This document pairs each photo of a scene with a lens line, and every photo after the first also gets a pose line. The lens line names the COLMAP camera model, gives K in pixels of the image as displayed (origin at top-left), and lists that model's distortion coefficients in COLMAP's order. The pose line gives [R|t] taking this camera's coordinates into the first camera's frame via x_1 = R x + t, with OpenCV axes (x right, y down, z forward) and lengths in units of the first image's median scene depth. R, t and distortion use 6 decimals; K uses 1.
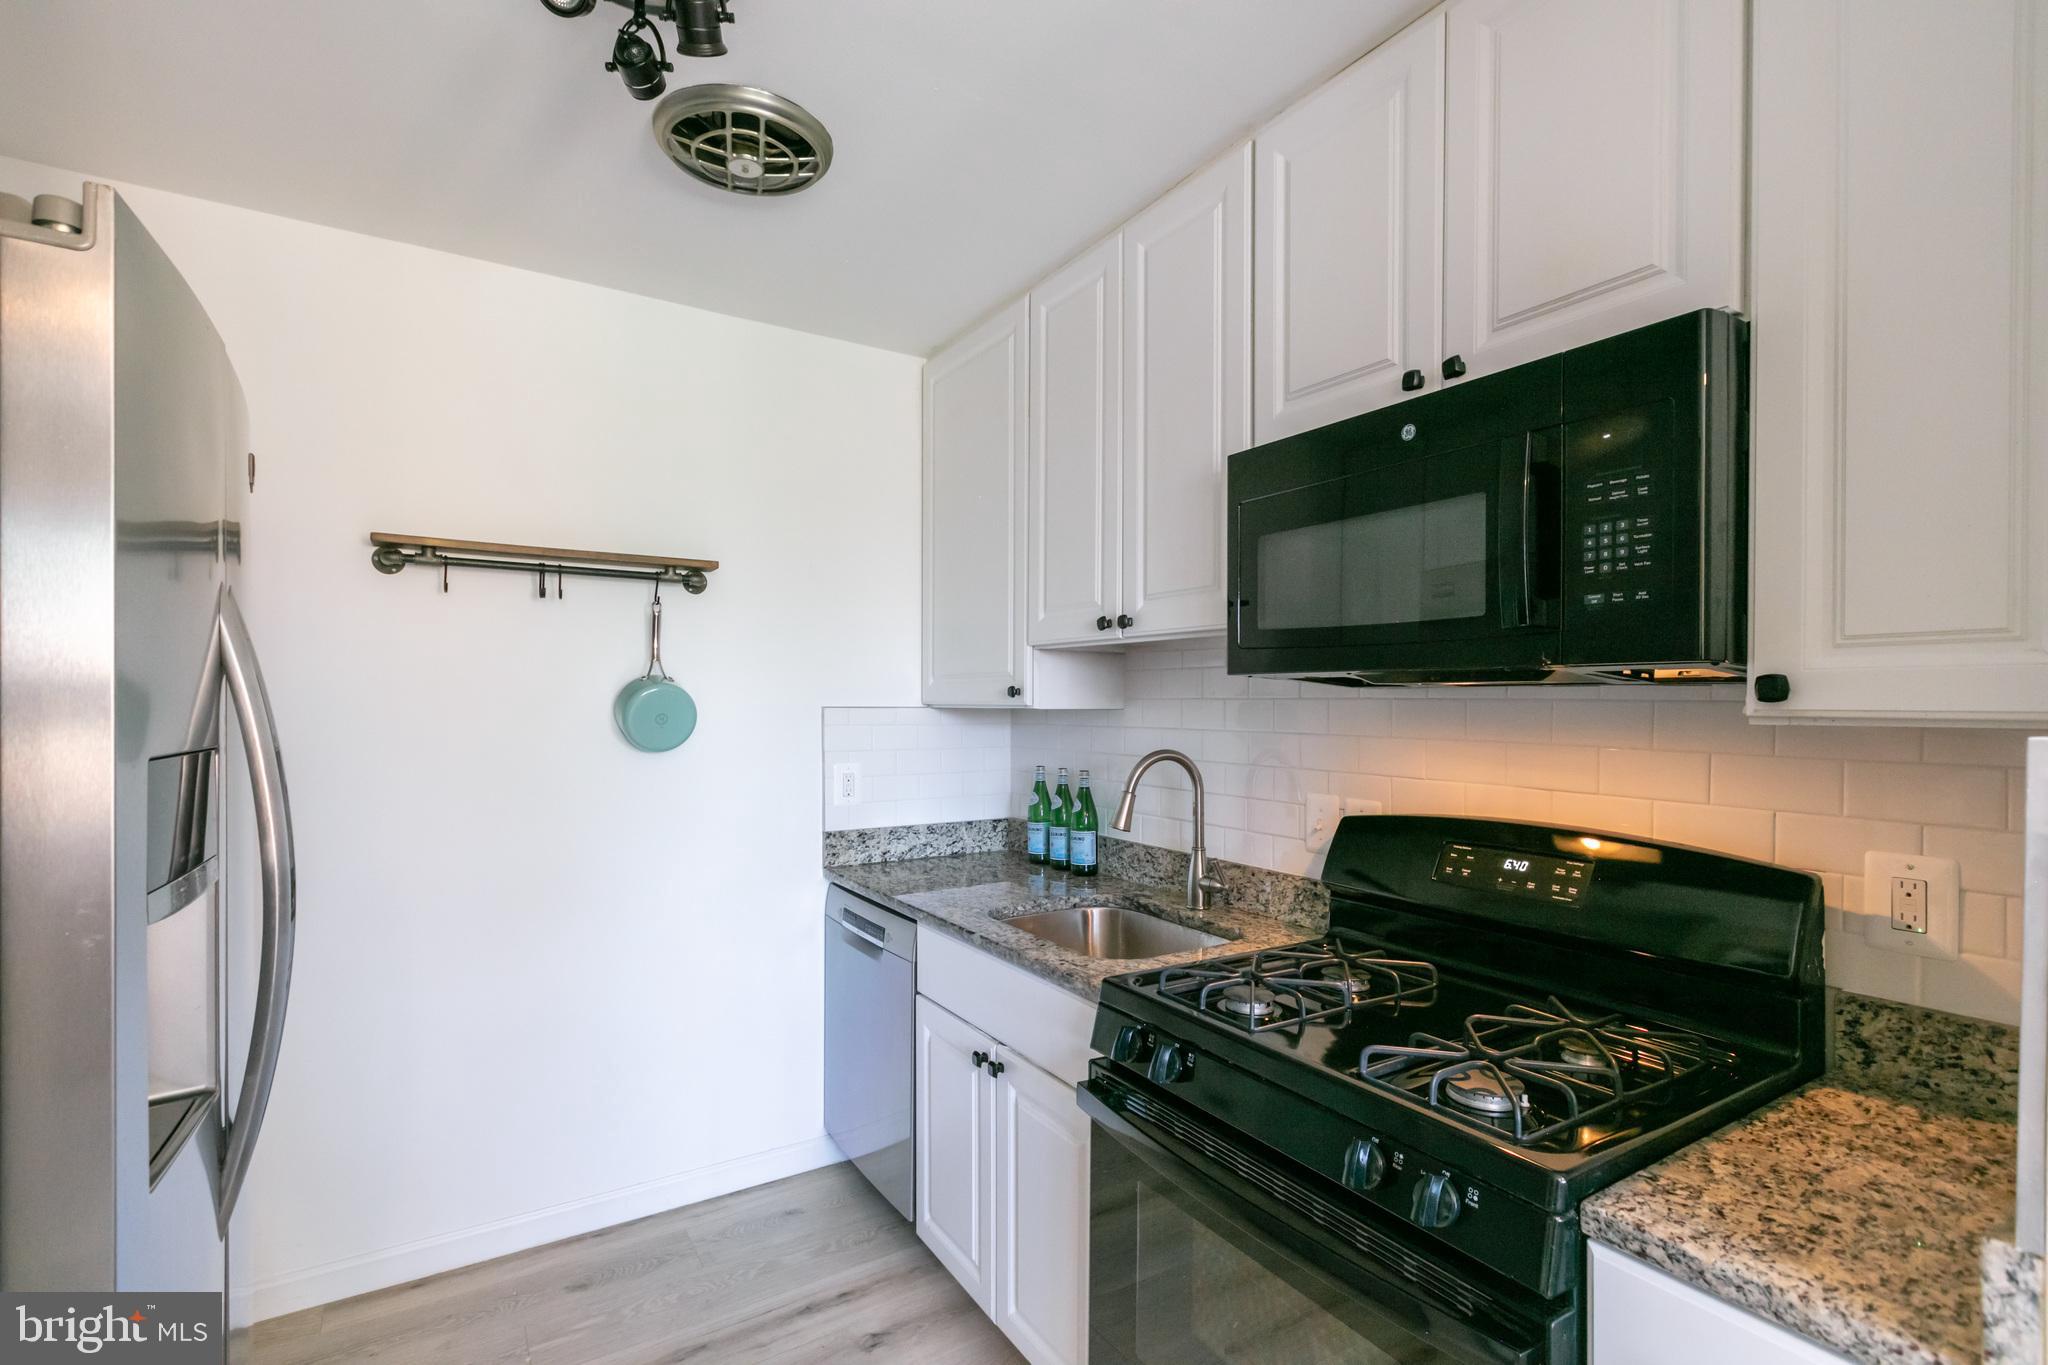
lens RADIAL K [[924.2, 0, 987.3], [0, 924.2, 707.7], [0, 0, 1]] dist [0.001630, 0.000490]
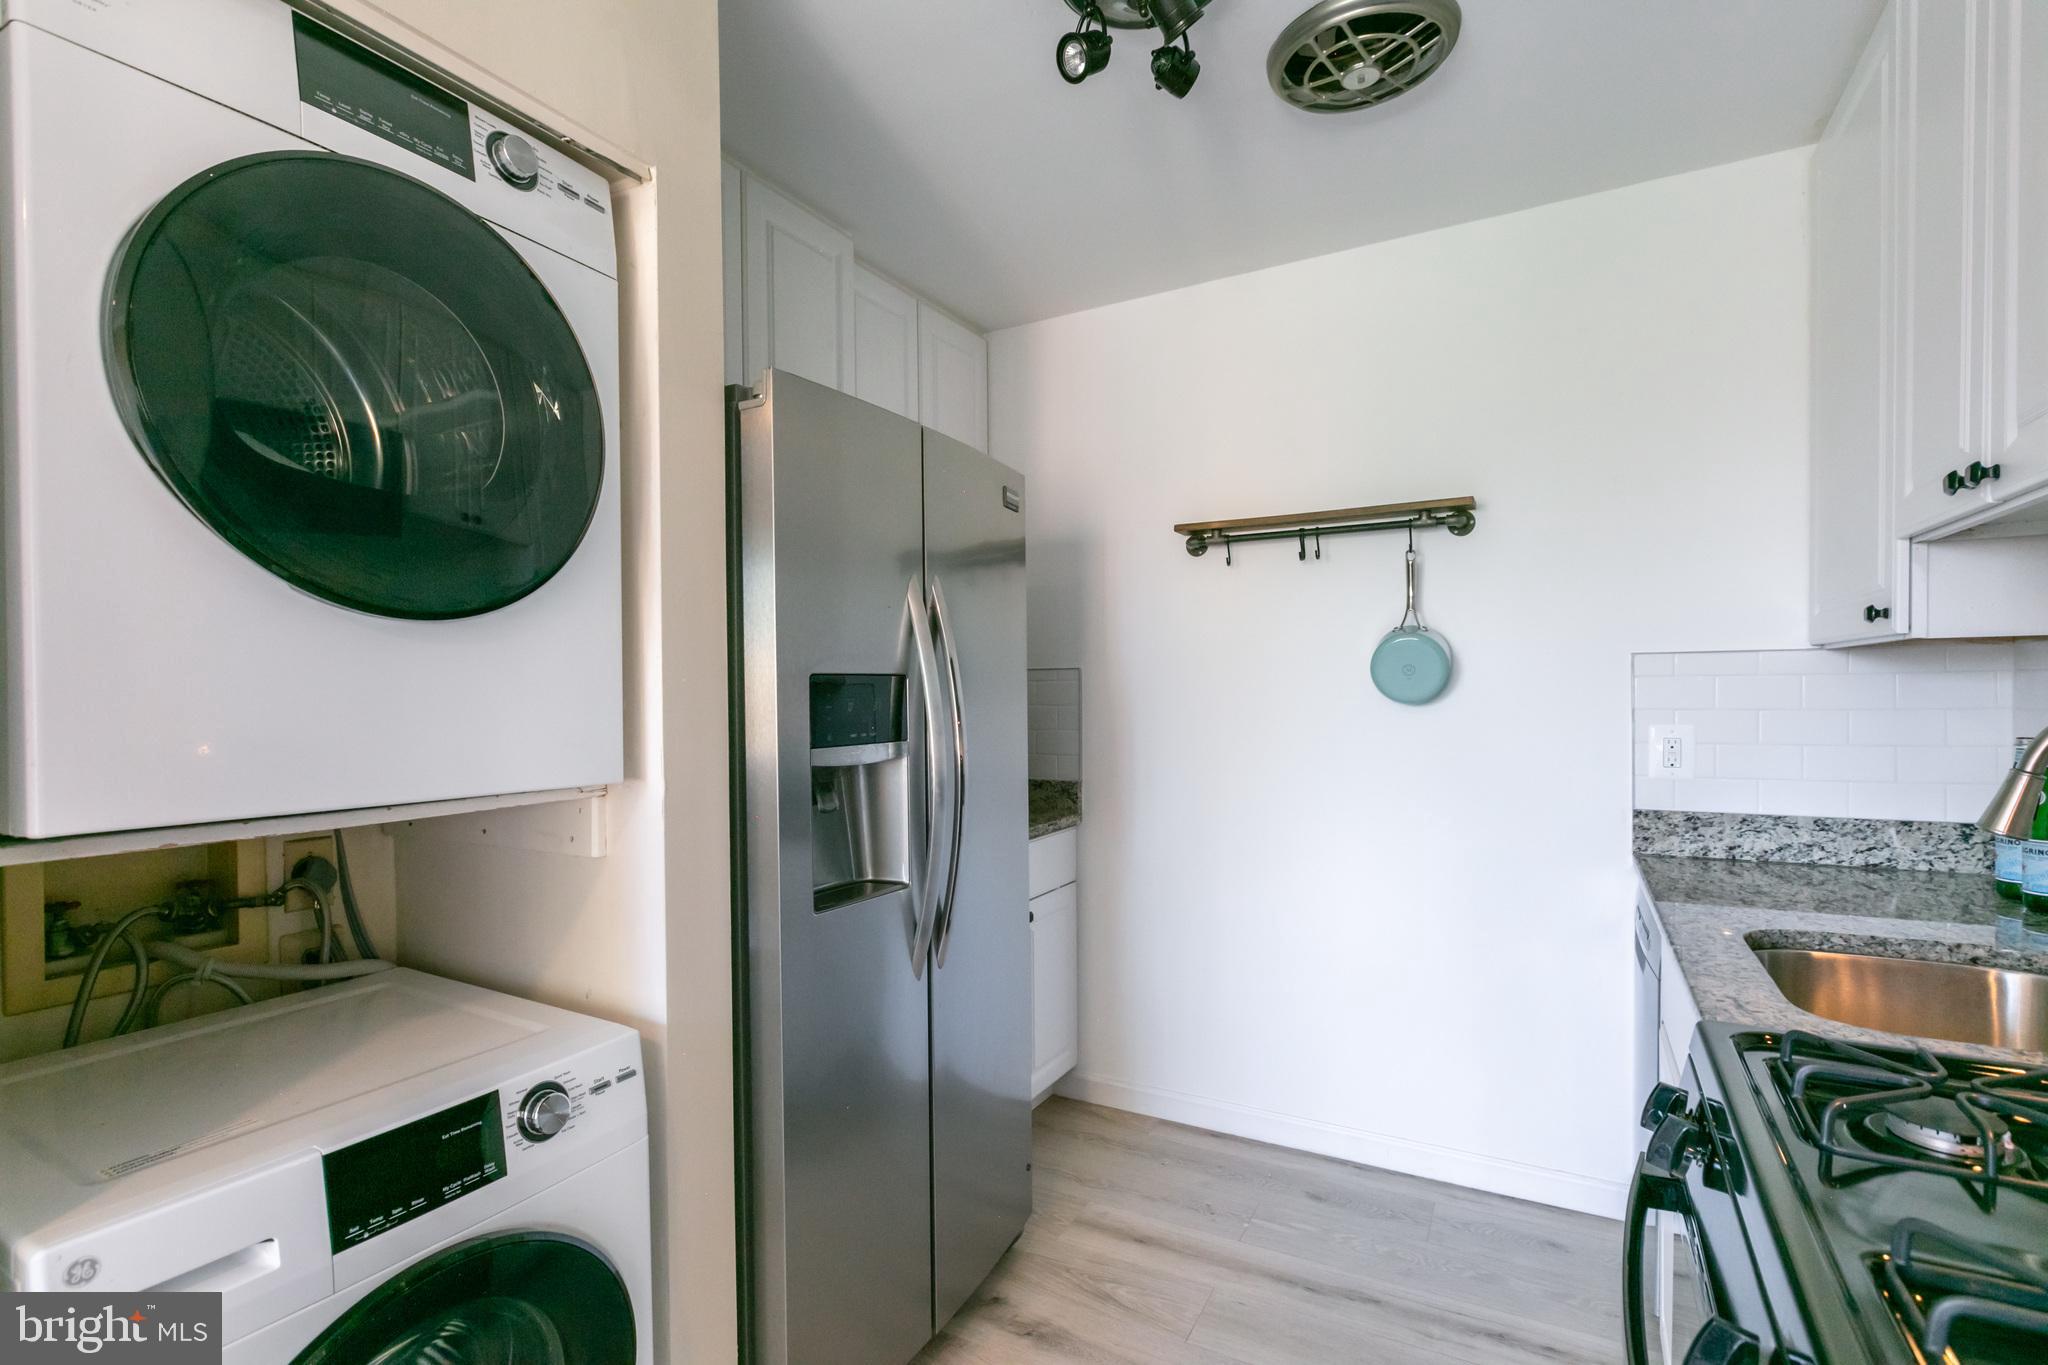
lens RADIAL K [[924.2, 0, 987.3], [0, 924.2, 707.7], [0, 0, 1]] dist [0.001630, 0.000490]
pose [[0.493803, 0.012600, -0.869482, 0.267417], [0.009374, 0.999760, 0.019812, 0.027765], [0.869523, -0.017933, 0.493566, 0.130471]]
